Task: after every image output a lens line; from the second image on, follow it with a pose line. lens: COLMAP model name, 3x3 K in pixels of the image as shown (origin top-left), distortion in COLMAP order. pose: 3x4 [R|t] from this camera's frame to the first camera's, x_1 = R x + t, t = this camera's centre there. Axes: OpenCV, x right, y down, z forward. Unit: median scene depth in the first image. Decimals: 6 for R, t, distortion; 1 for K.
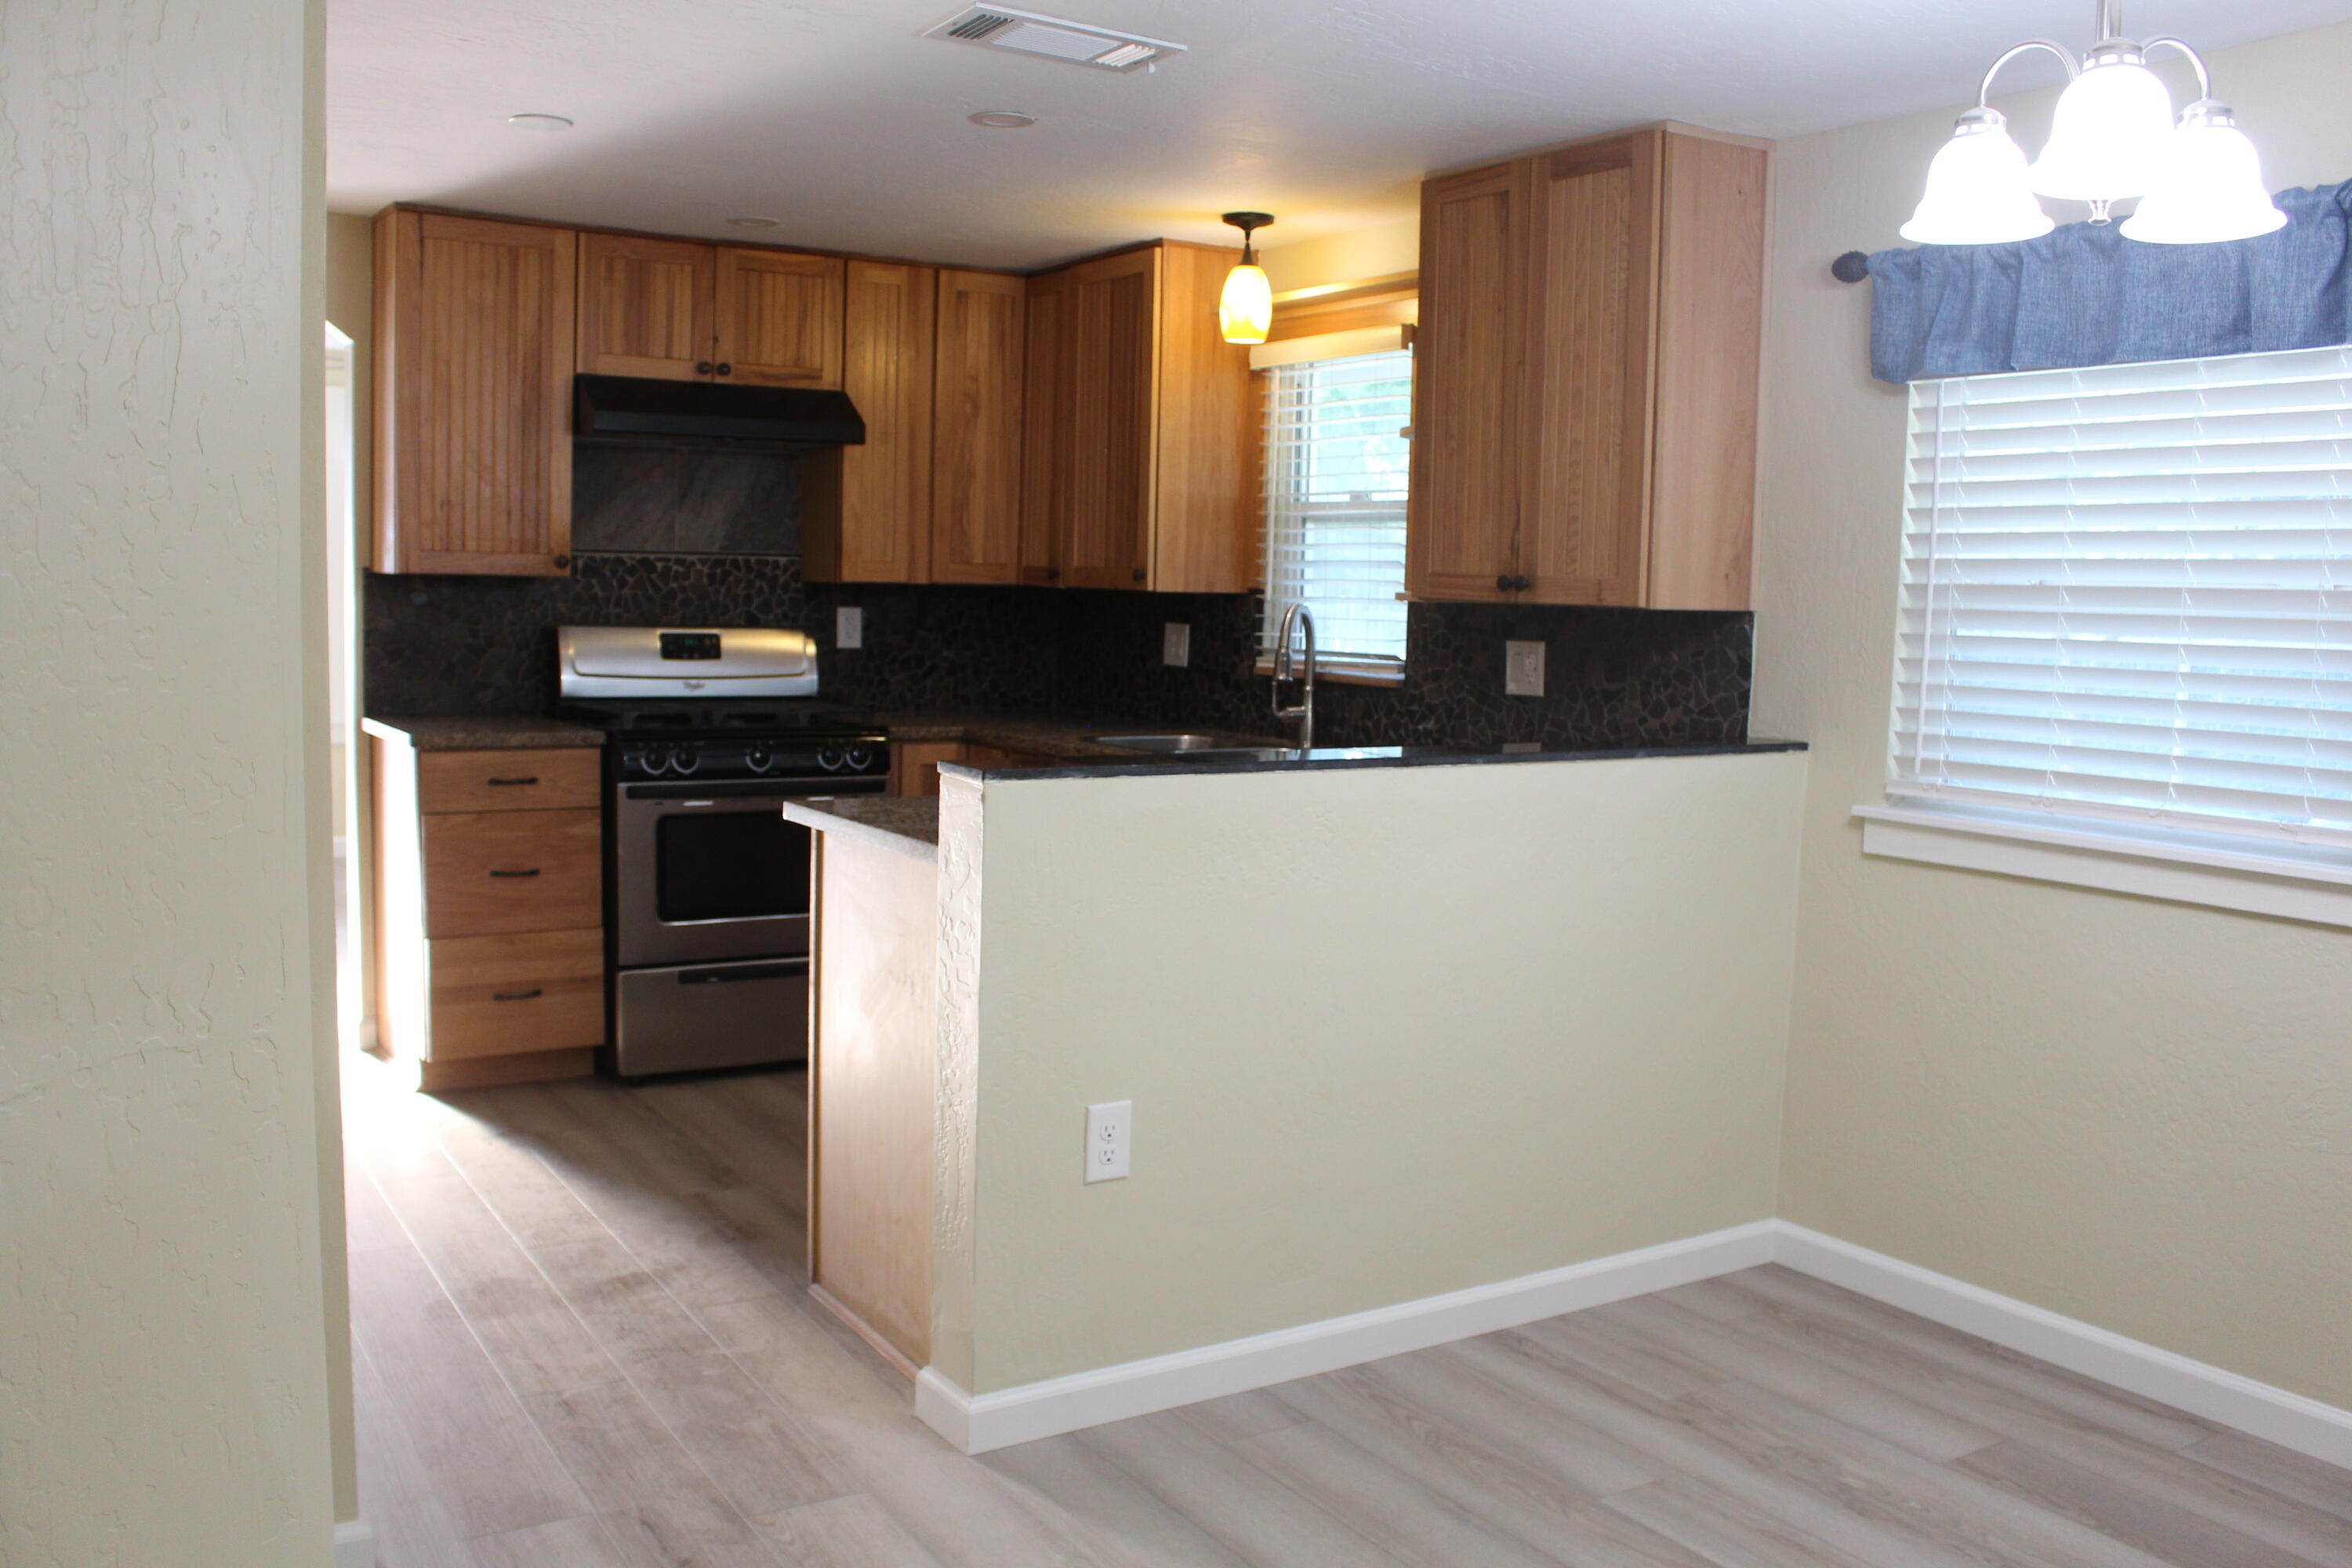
lens RADIAL K [[1939.0, 0, 1162.0], [0, 1939.0, 791.9], [0, 0, 1]] dist [-0.157305, 0.129166]
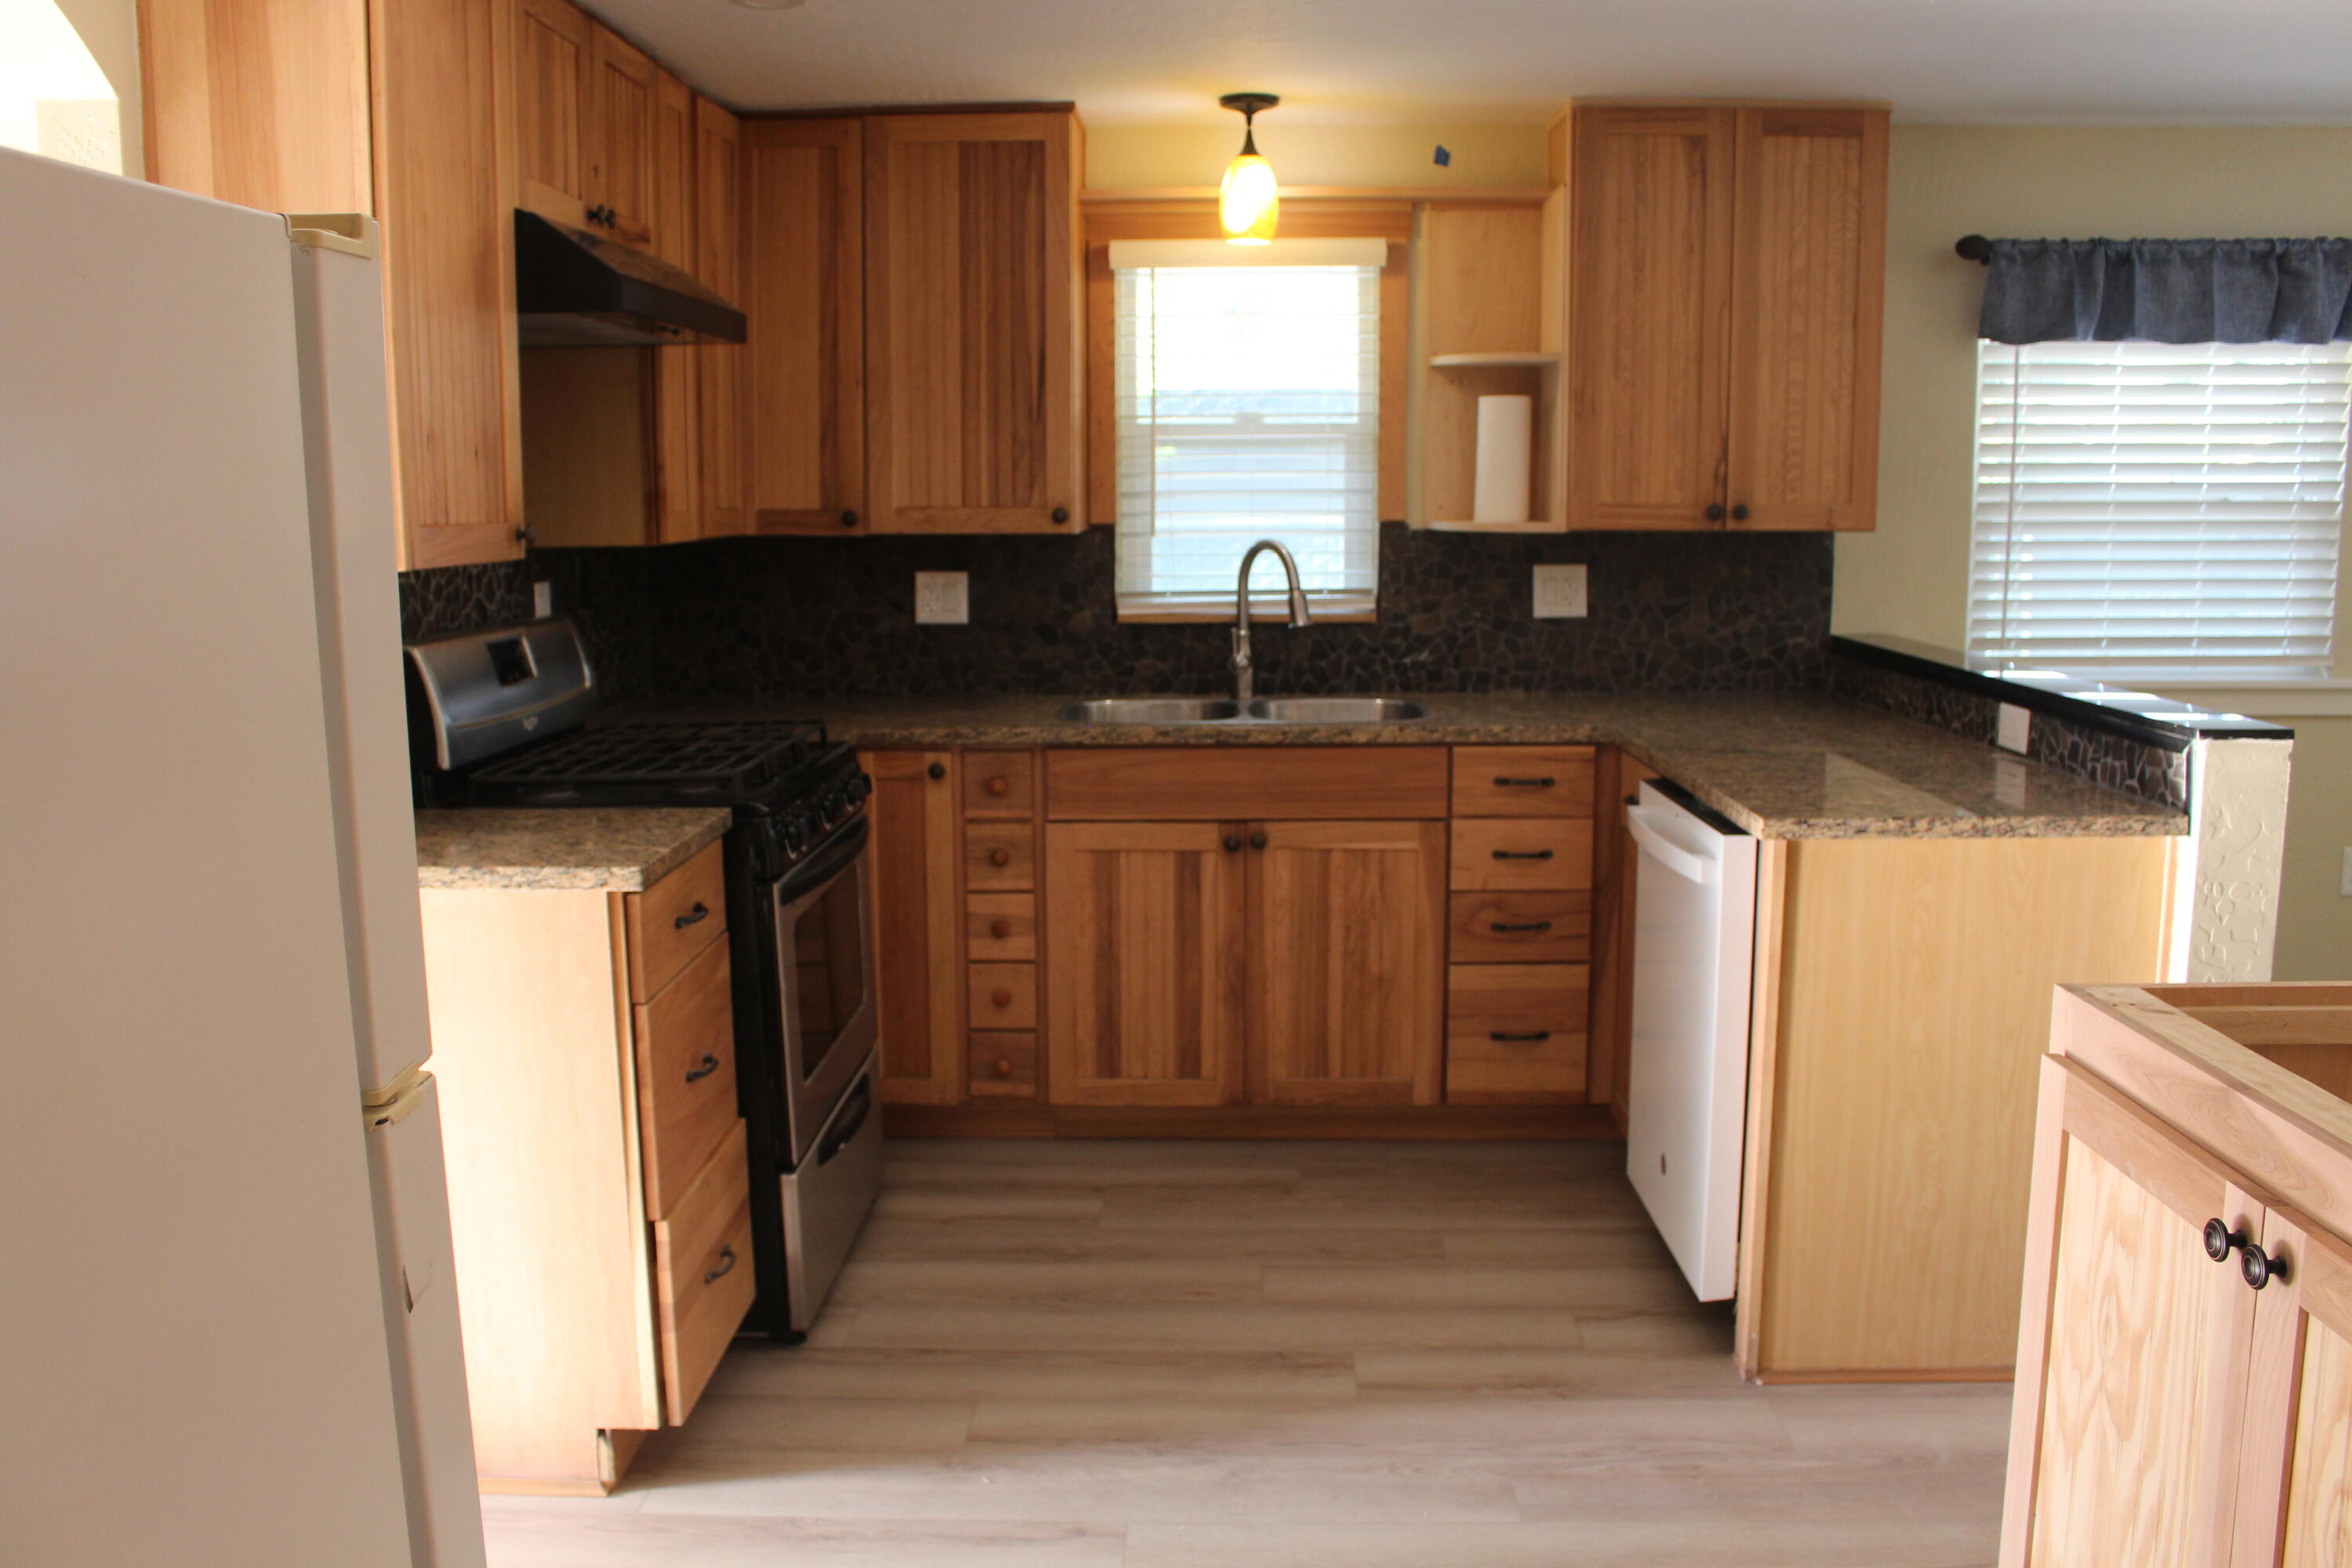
lens RADIAL K [[1939.0, 0, 1162.3], [0, 1939.0, 782.2], [0, 0, 1]] dist [-0.157305, 0.129166]
pose [[0.568896, -0.156491, 0.807384, -0.786920], [0.111722, 0.987334, 0.112649, -0.103931], [-0.814786, 0.026117, 0.579174, 0.584477]]
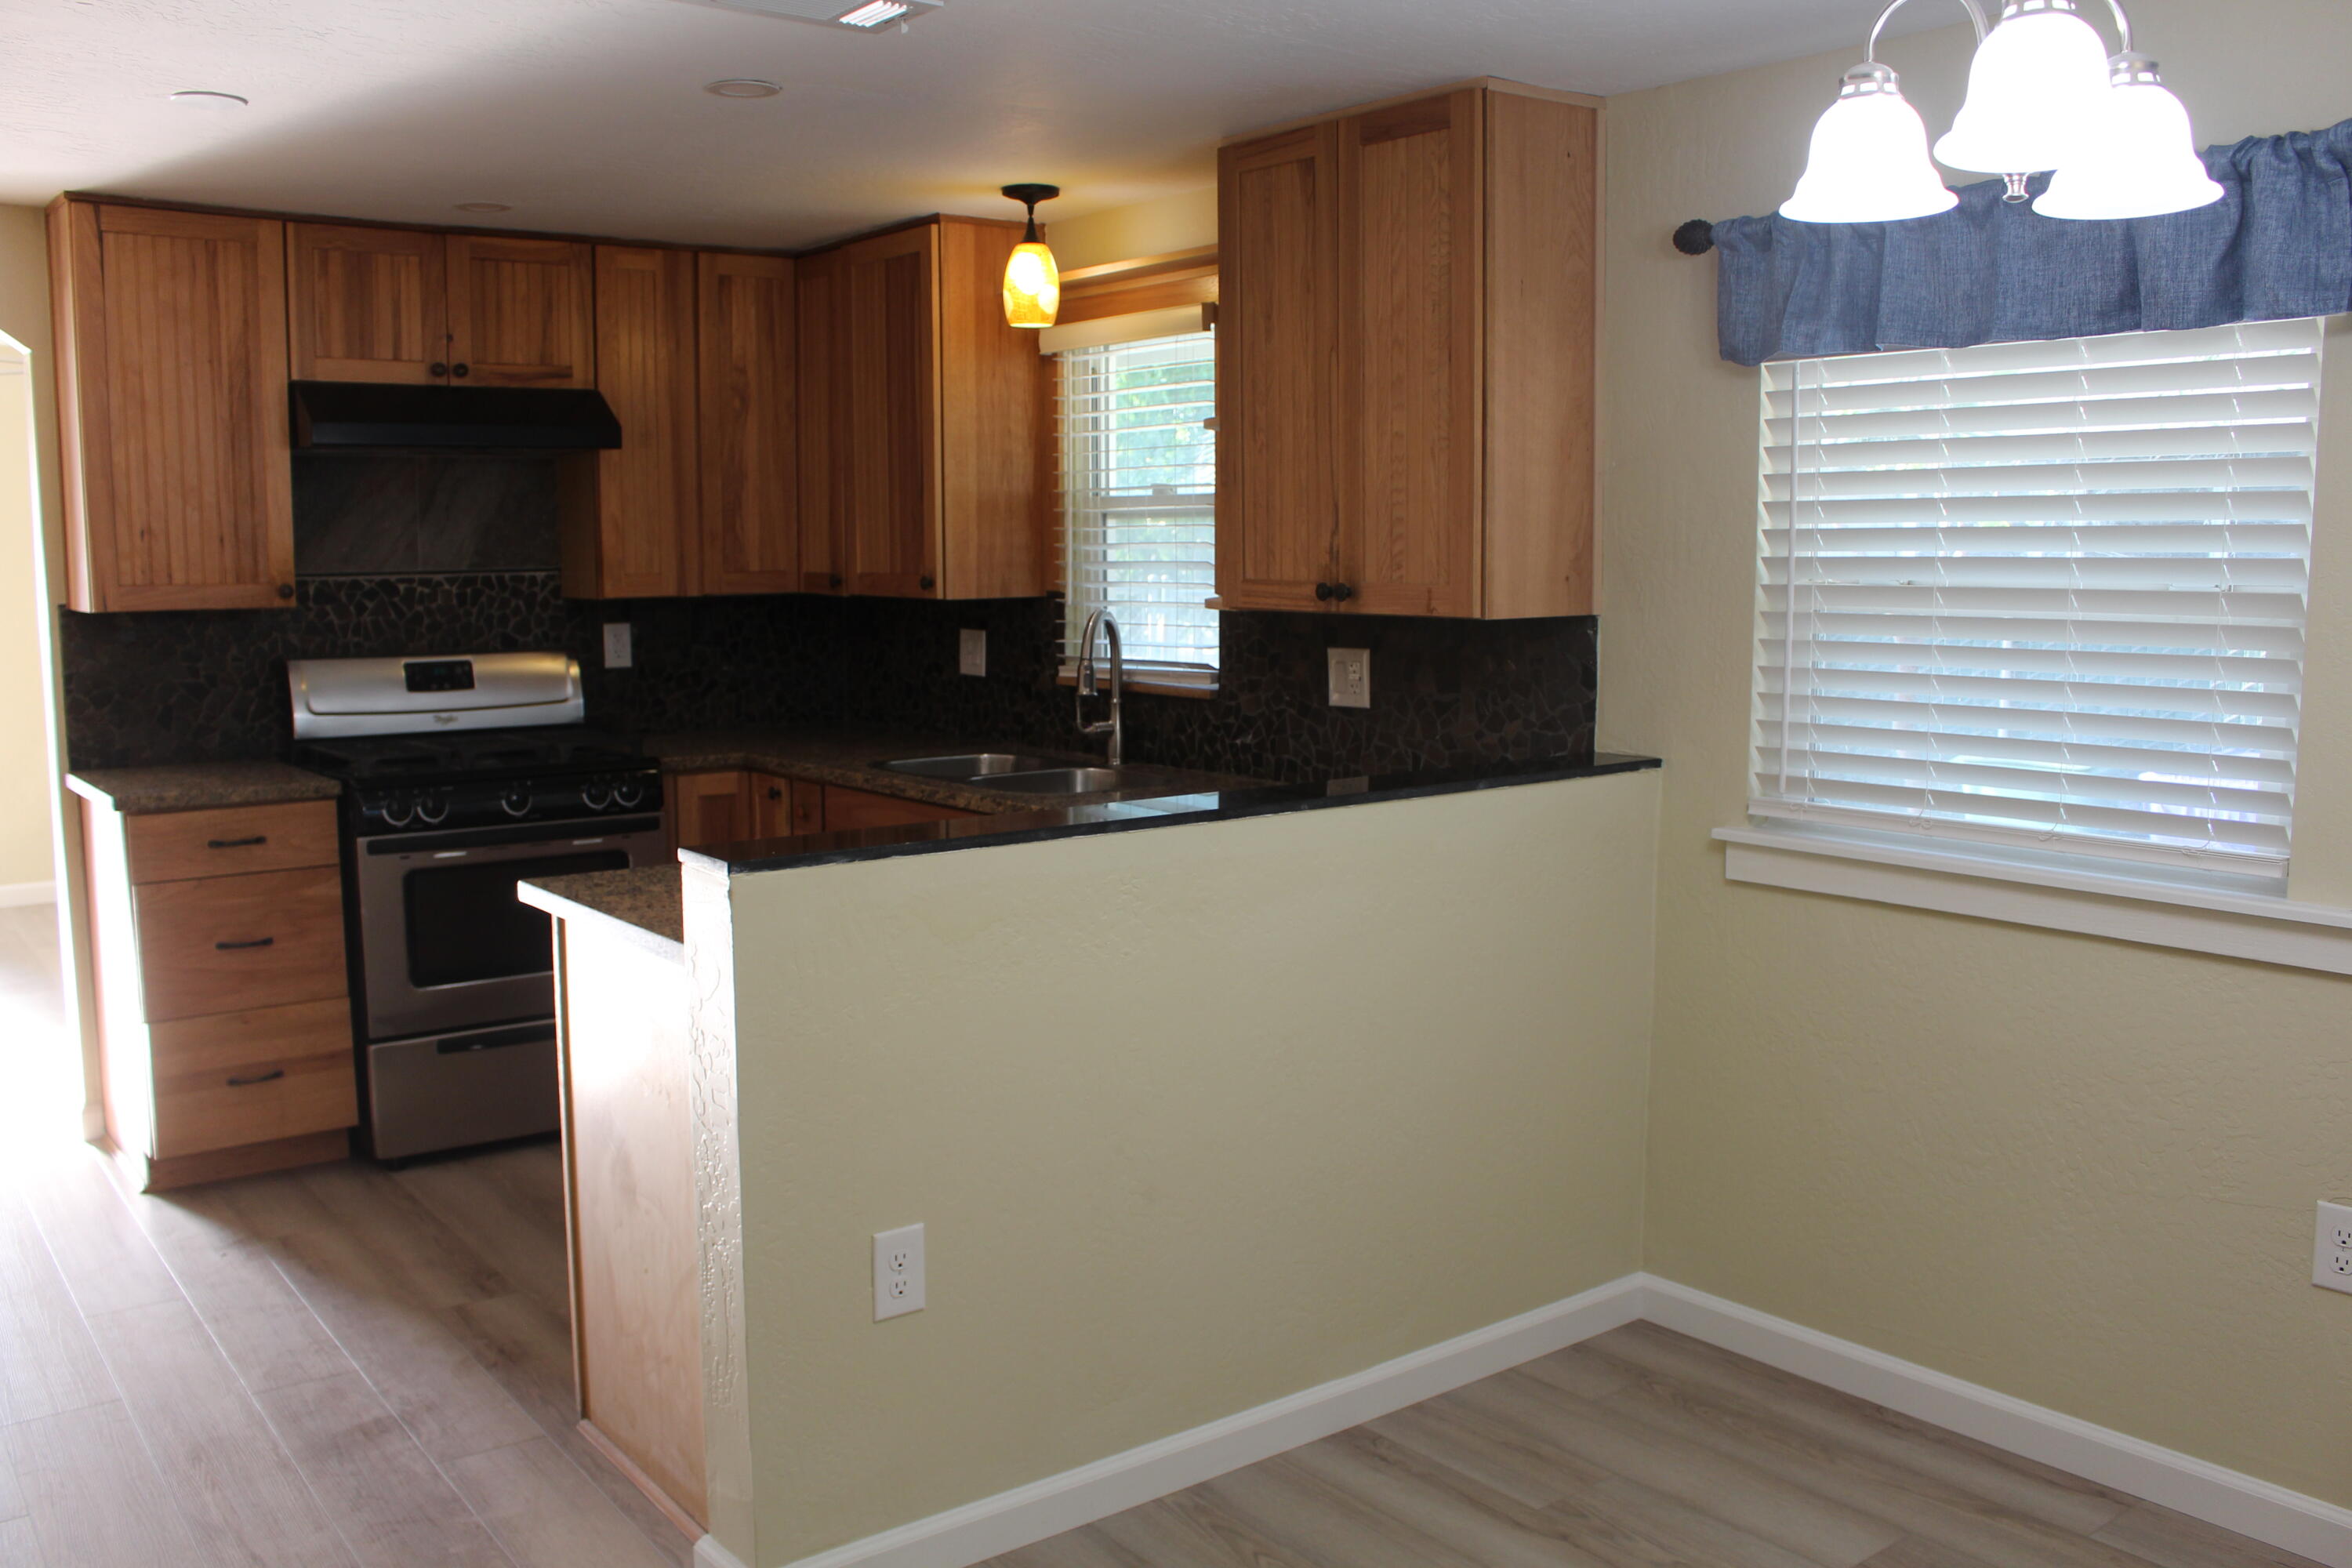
lens RADIAL K [[1939.0, 0, 1155.7], [0, 1939.0, 791.4], [0, 0, 1]] dist [-0.157305, 0.129166]
pose [[0.995382, -0.041341, 0.086633, 0.014773], [0.039522, 0.998963, 0.022605, -0.034844], [-0.087478, -0.019077, 0.995984, 0.089764]]
